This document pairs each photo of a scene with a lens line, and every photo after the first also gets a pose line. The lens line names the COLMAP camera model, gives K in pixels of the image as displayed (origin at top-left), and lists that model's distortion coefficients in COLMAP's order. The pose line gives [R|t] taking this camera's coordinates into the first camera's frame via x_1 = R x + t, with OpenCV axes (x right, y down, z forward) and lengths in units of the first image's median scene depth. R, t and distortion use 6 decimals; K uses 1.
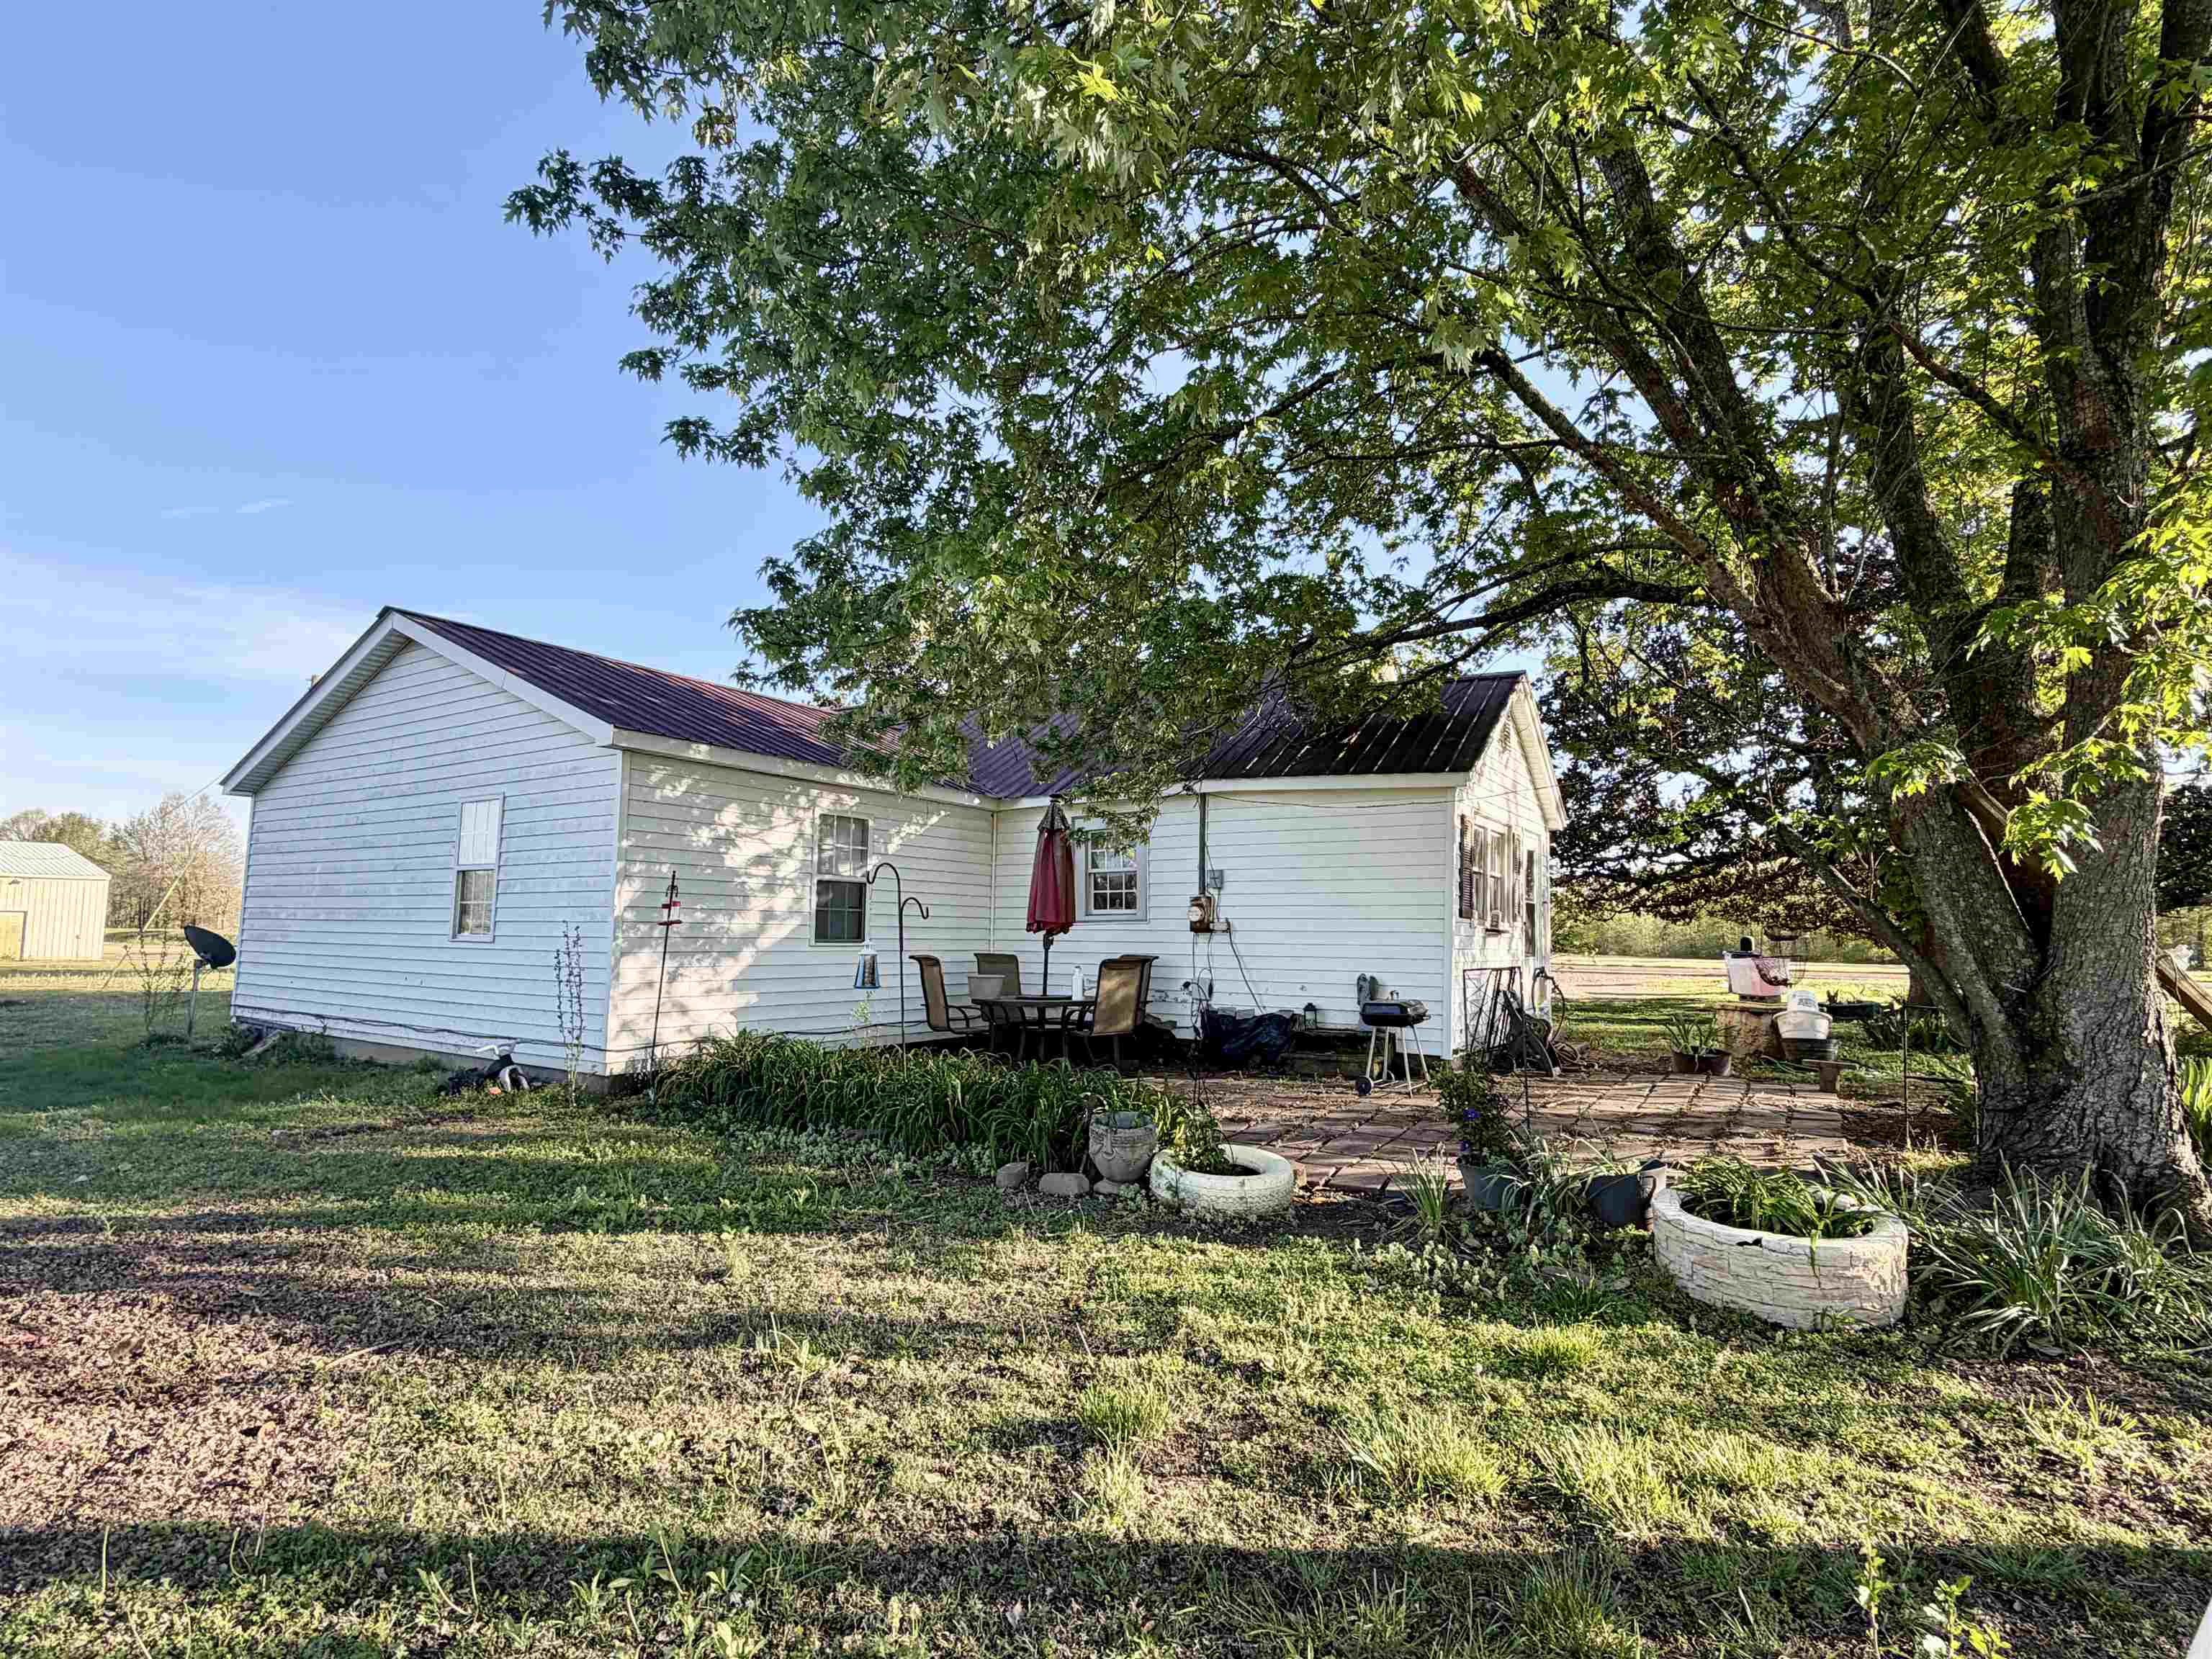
lens RADIAL K [[1106.2, 0, 1107.2], [0, 1106.2, 829.8], [0, 0, 1]] dist [-0.000032, 0.000039]
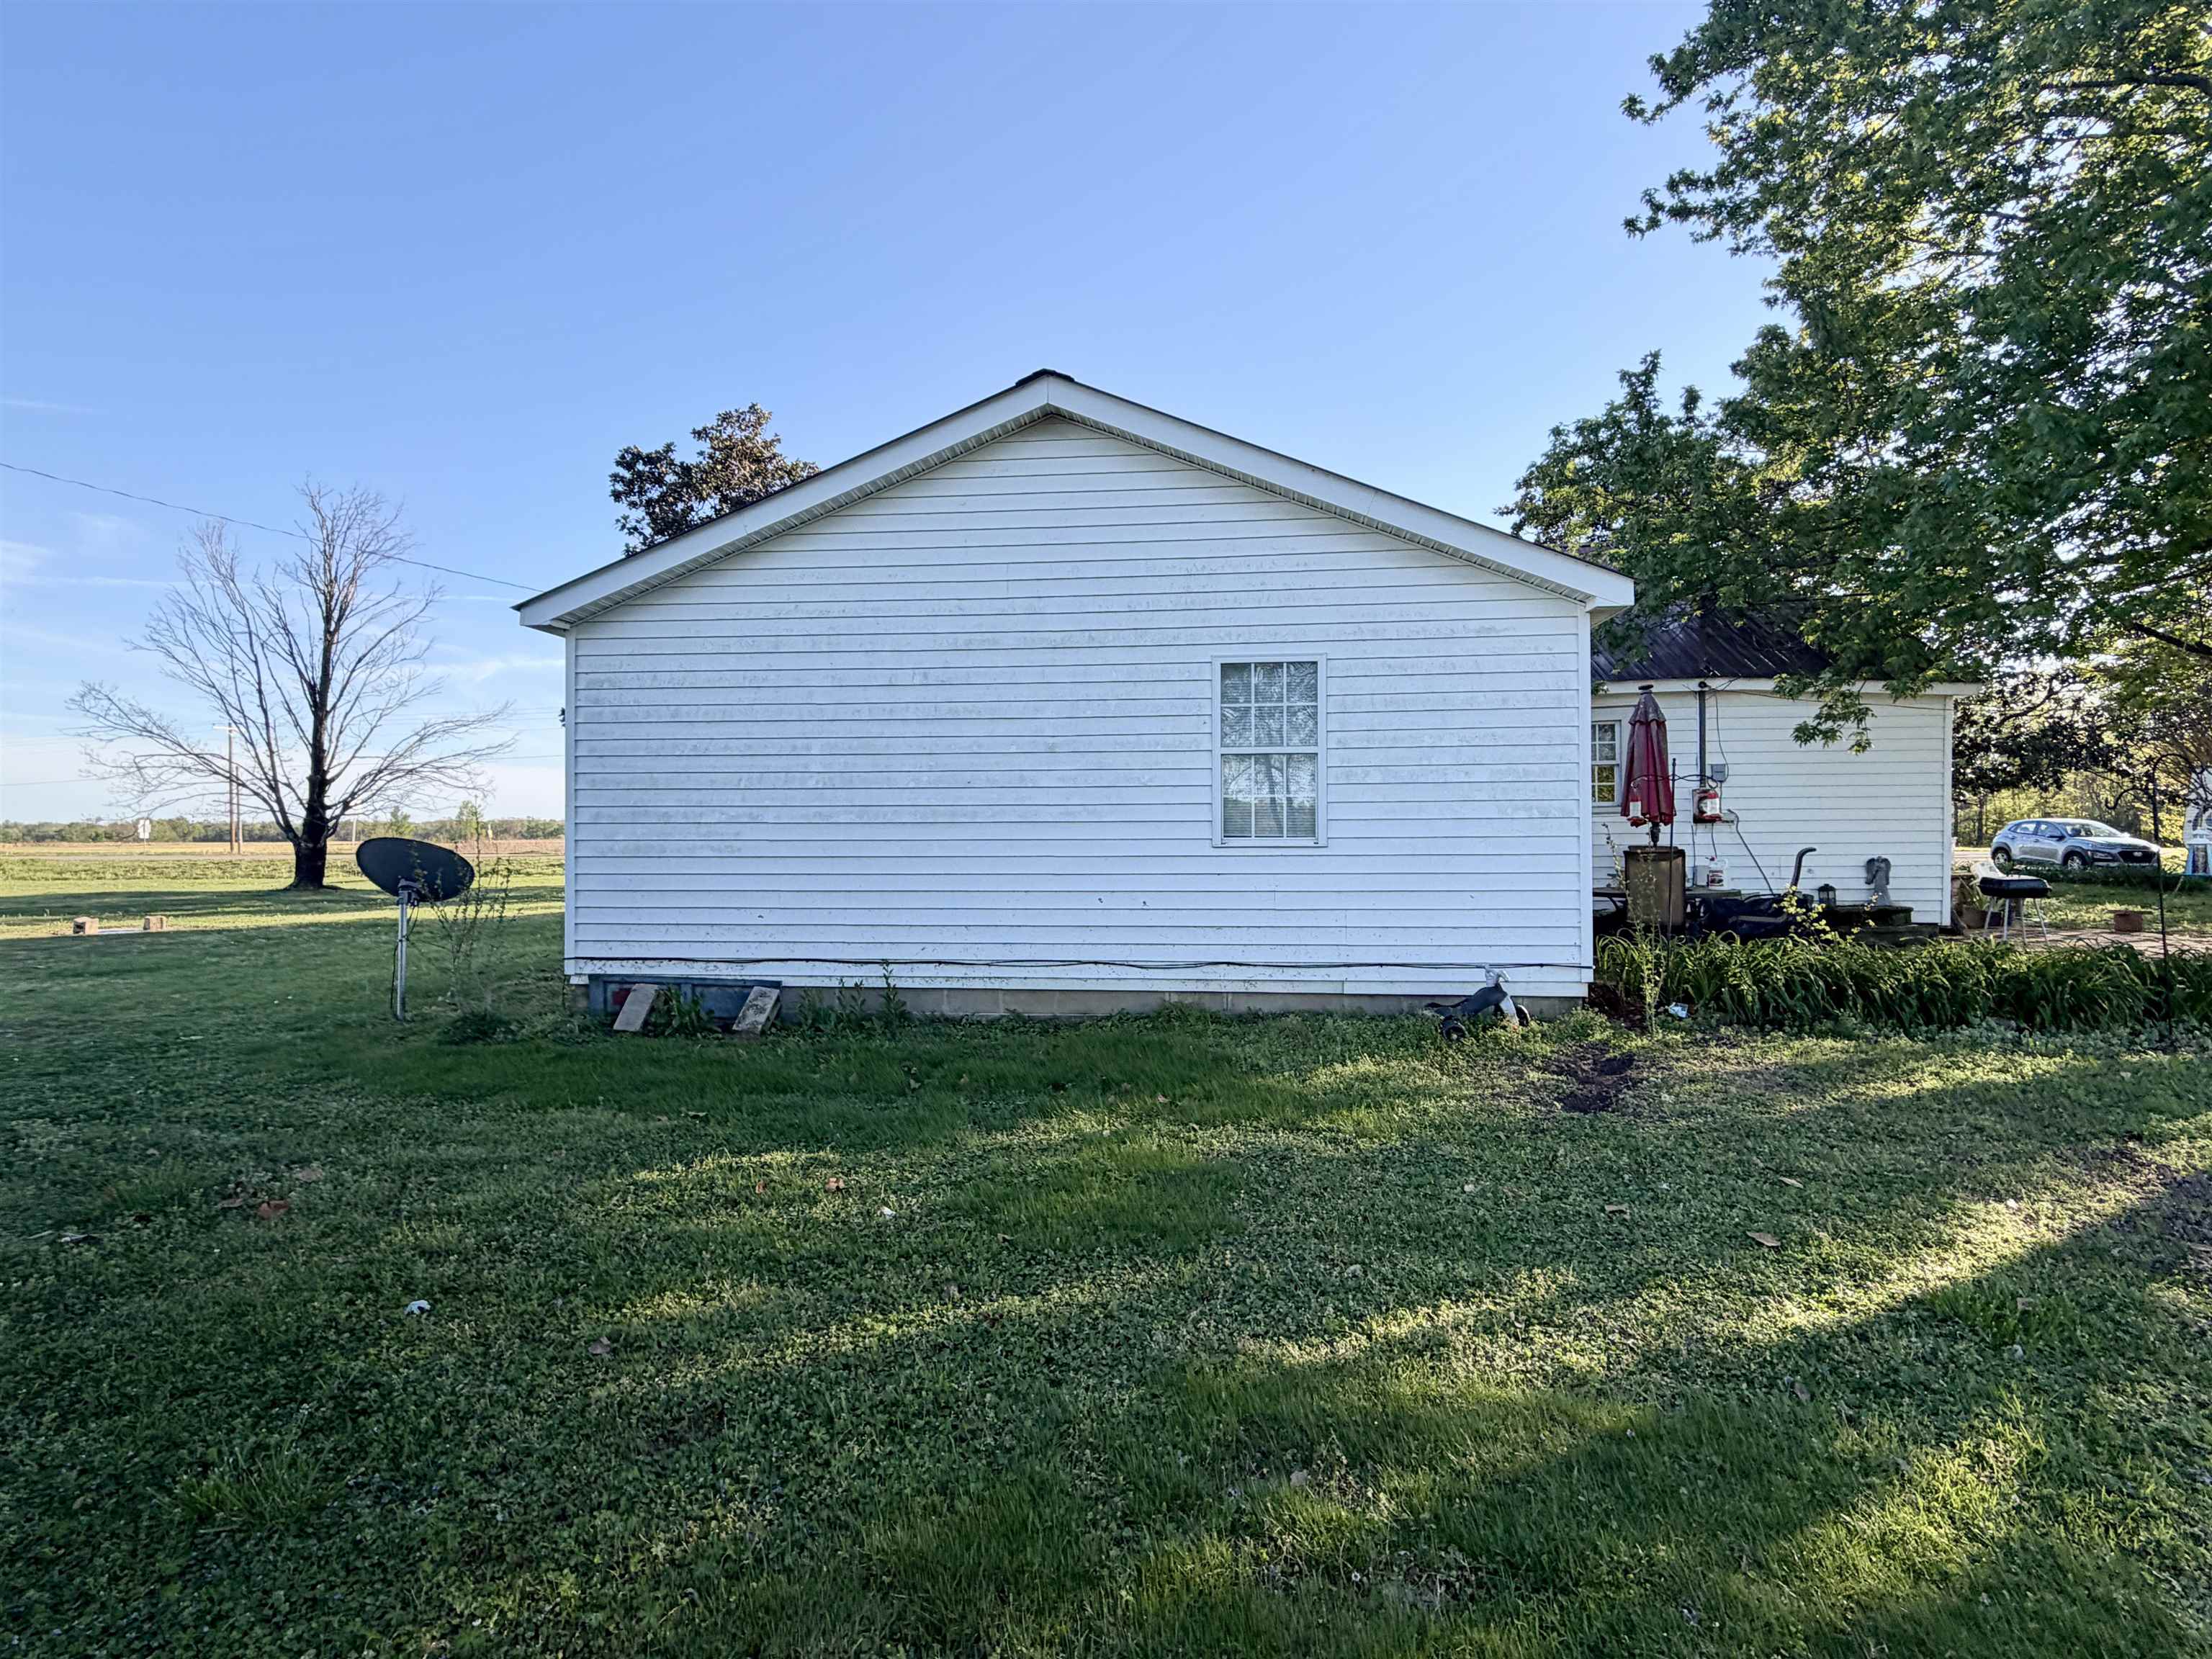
lens RADIAL K [[1106.2, 0, 1105.6], [0, 1106.2, 828.1], [0, 0, 1]] dist [-0.000032, 0.000039]
pose [[0.890376, -0.016254, 0.454935, -0.900711], [-0.026881, 0.995741, 0.088187, 0.019924], [-0.454431, -0.090749, 0.886147, 0.328568]]
